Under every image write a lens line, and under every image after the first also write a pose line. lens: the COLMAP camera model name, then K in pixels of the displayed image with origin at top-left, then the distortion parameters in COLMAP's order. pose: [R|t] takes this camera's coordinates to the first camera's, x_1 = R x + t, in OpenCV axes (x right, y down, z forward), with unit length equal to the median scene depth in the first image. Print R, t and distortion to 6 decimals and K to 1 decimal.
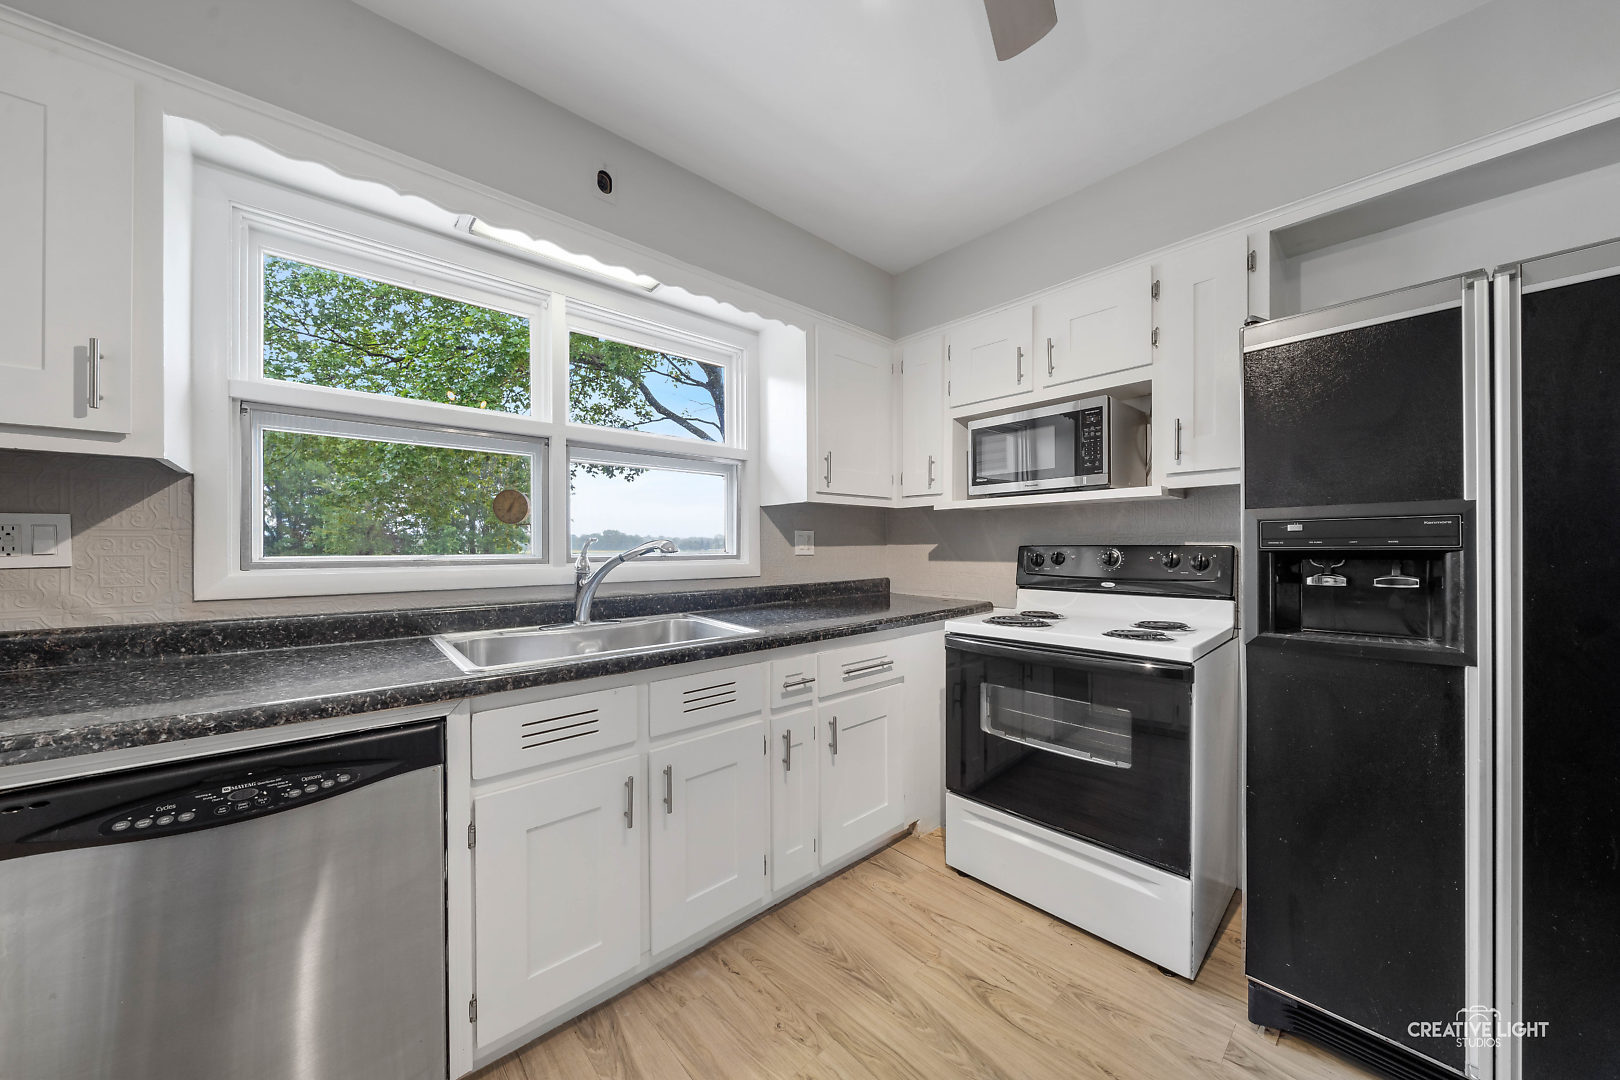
lens RADIAL K [[555.3, 0, 812.1], [0, 555.3, 547.3], [0, 0, 1]] dist [-0.007776, 0.000271]
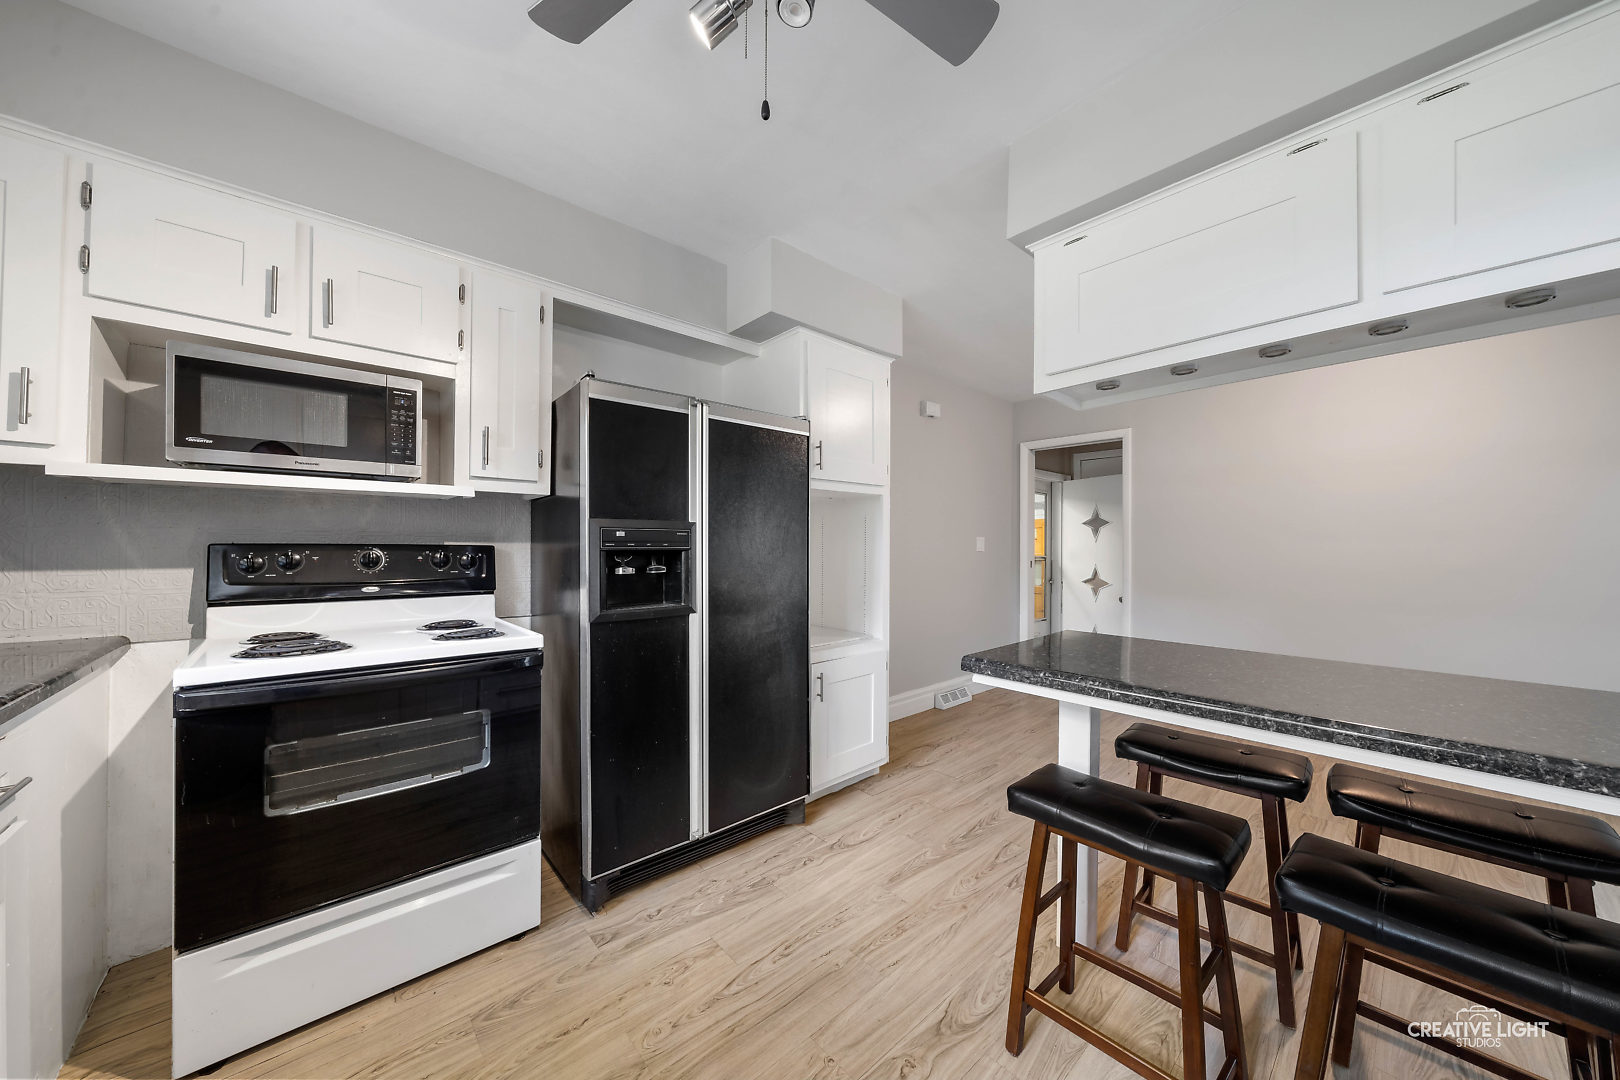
lens RADIAL K [[555.3, 0, 801.3], [0, 555.3, 542.0], [0, 0, 1]] dist [-0.007776, 0.000271]
pose [[0.016067, 0.013212, 0.999784, -0.373459], [-0.005508, 0.999899, -0.013125, 0.000616], [-0.999856, -0.005296, 0.016138, 0.355856]]
